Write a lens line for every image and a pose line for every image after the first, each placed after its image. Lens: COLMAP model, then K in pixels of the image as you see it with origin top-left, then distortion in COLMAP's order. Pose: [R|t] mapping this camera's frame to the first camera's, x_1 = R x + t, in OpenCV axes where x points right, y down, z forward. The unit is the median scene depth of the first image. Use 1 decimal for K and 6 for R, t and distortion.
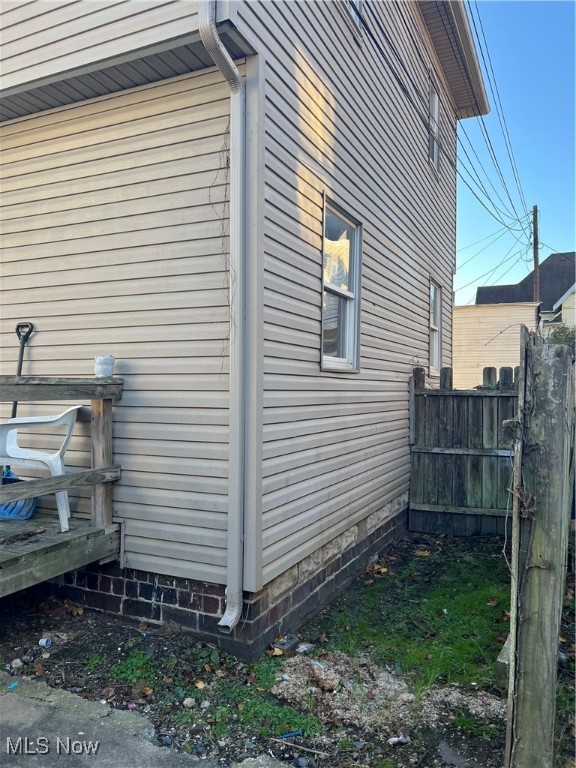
lens RADIAL K [[577.5, 0, 292.5], [0, 577.5, 380.7], [0, 0, 1]] dist [0.047508, -0.046575]
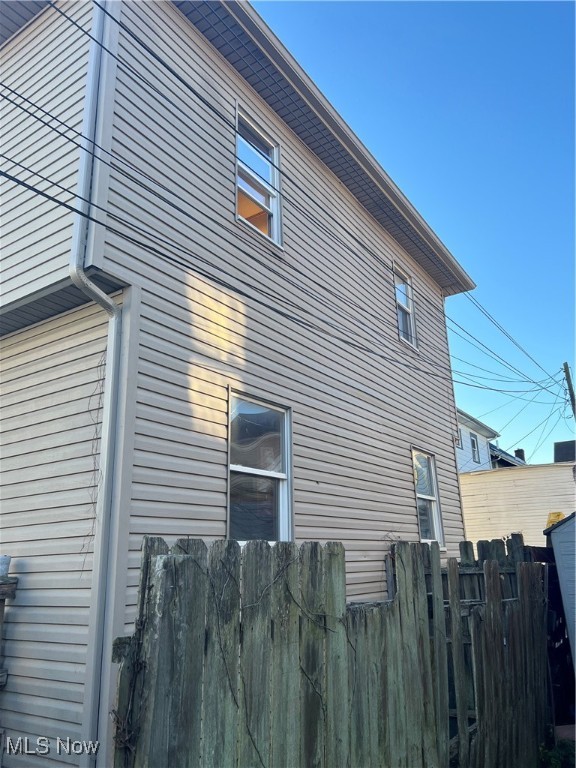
lens RADIAL K [[577.5, 0, 286.8], [0, 577.5, 384.9], [0, 0, 1]] dist [0.047508, -0.046575]
pose [[0.987666, -0.077919, -0.135812, 0.357406], [0.037179, 0.959281, -0.279995, -0.024038], [0.152099, 0.271492, 0.950346, -0.012308]]
